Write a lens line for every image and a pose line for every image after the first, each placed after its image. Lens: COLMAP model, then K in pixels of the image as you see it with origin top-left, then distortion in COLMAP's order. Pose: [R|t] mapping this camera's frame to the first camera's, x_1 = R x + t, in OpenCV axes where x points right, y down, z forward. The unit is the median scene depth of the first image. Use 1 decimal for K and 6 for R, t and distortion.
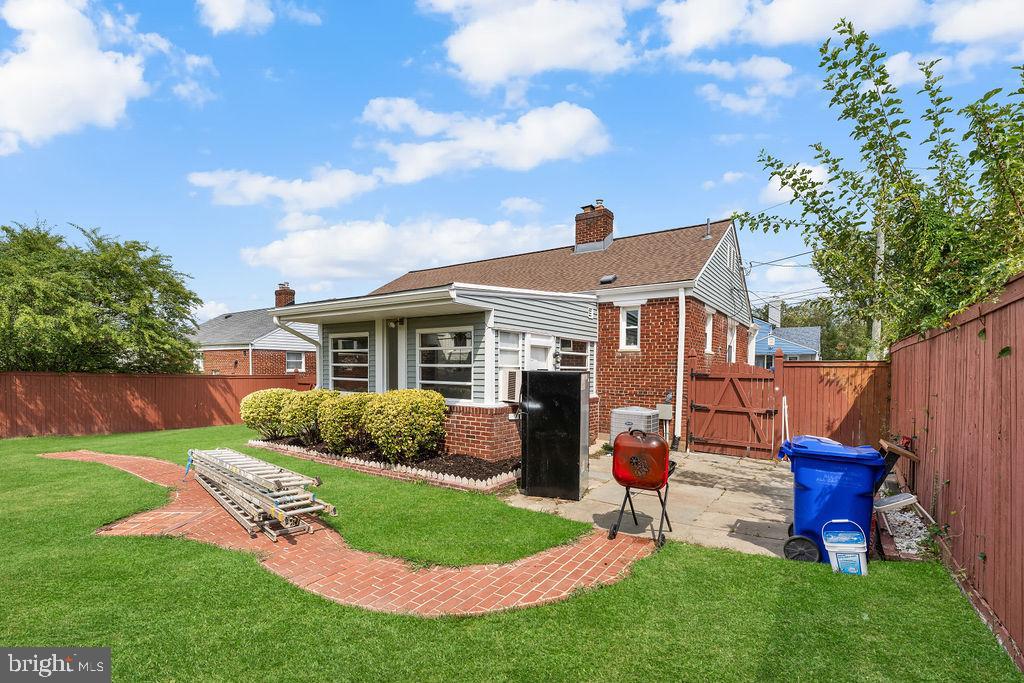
lens RADIAL K [[464.5, 0, 500.1], [0, 464.5, 356.4], [0, 0, 1]] dist [-0.002084, -0.000457]
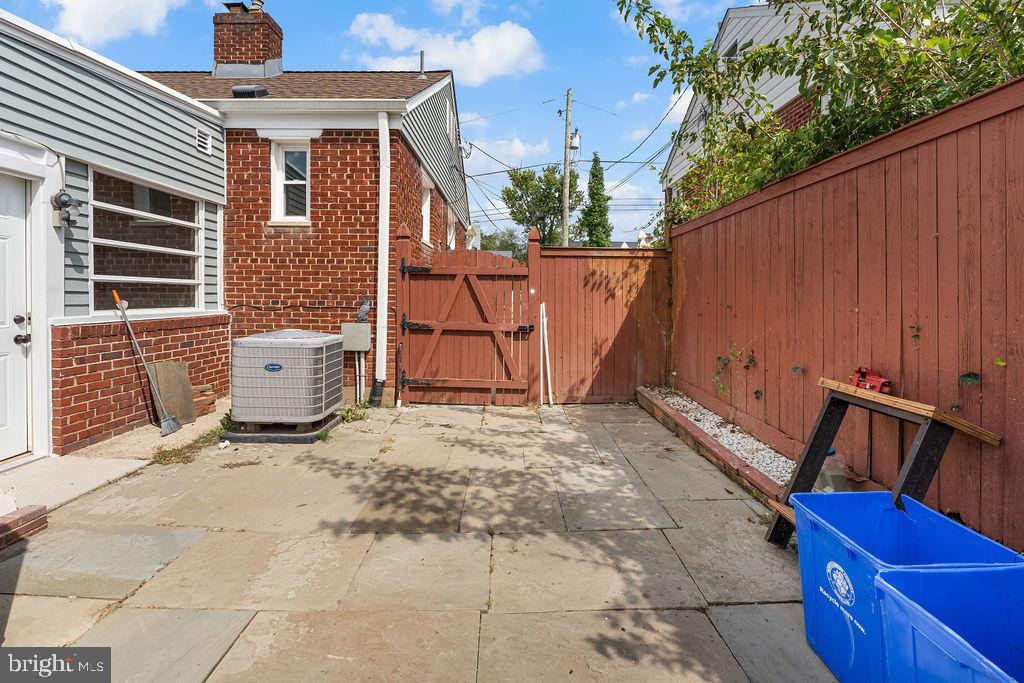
lens RADIAL K [[464.5, 0, 500.1], [0, 464.5, 356.4], [0, 0, 1]] dist [-0.002084, -0.000457]
pose [[0.827093, -0.074279, 0.557136, 0.184631], [-0.017113, 0.987442, 0.157053, 0.052525], [-0.561805, -0.139432, 0.815435, 0.449460]]
